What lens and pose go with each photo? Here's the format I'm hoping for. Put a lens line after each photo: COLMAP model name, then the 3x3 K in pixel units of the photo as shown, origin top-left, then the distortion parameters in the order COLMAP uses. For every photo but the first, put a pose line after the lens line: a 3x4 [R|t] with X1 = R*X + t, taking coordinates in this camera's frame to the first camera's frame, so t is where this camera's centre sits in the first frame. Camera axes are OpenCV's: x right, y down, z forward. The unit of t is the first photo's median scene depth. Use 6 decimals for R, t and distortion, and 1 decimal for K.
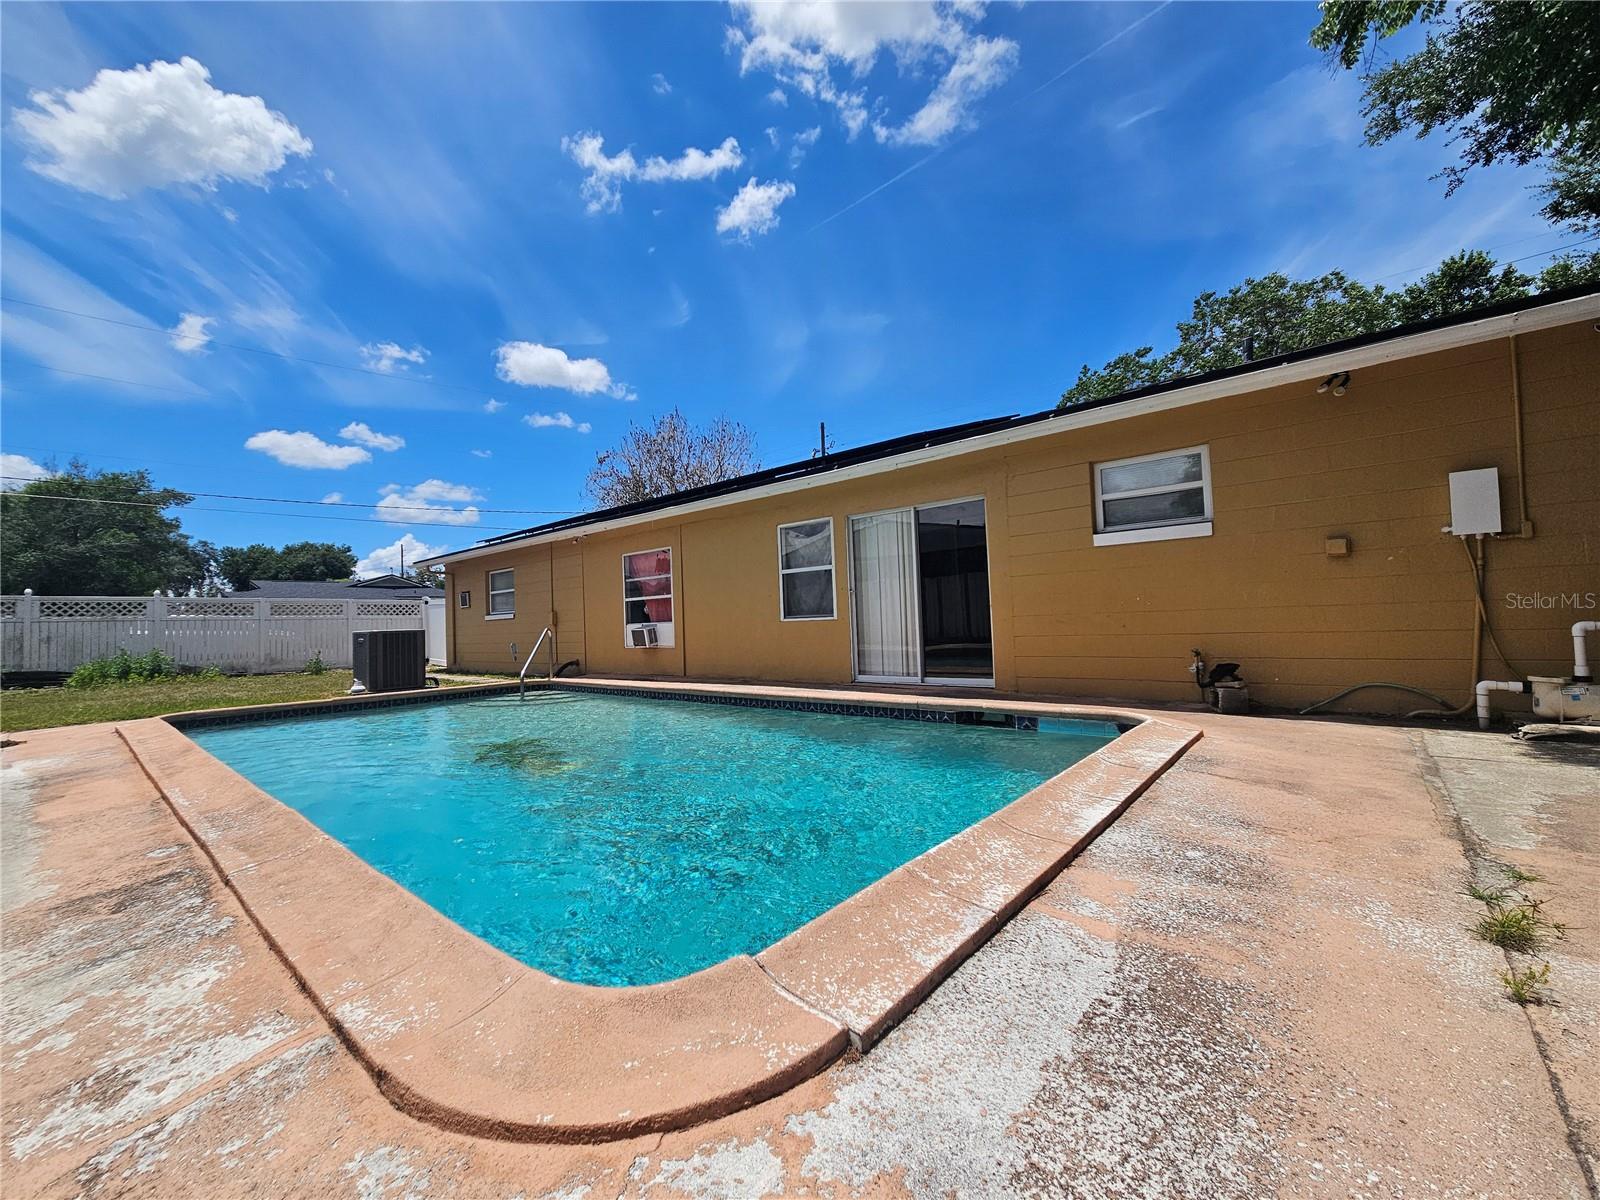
lens RADIAL K [[653.4, 0, 790.1], [0, 653.4, 596.6], [0, 0, 1]] dist [0.001120, -0.000677]
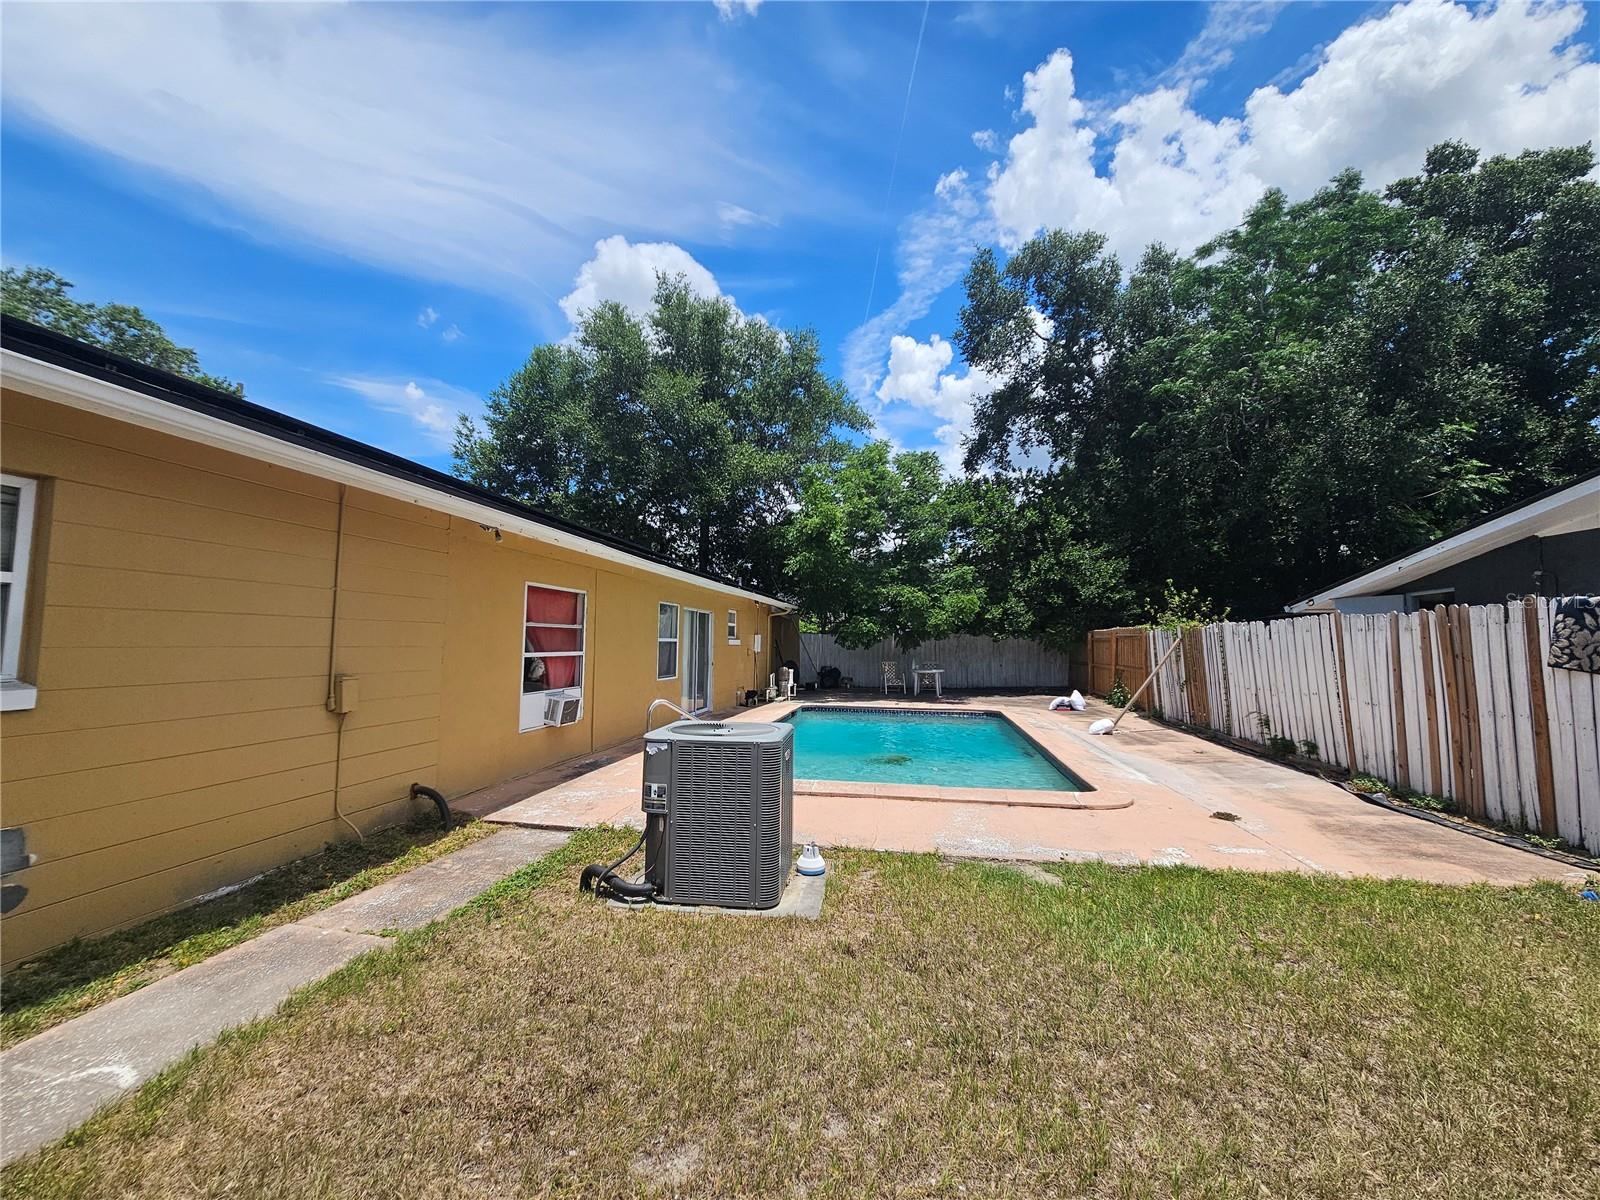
lens RADIAL K [[653.4, 0, 790.1], [0, 653.4, 596.6], [0, 0, 1]] dist [0.001120, -0.000677]
pose [[-0.509537, 0.091573, 0.855562, -1.361218], [-0.027415, 0.992088, -0.122512, 0.028773], [-0.860012, -0.085879, -0.502995, 1.643514]]
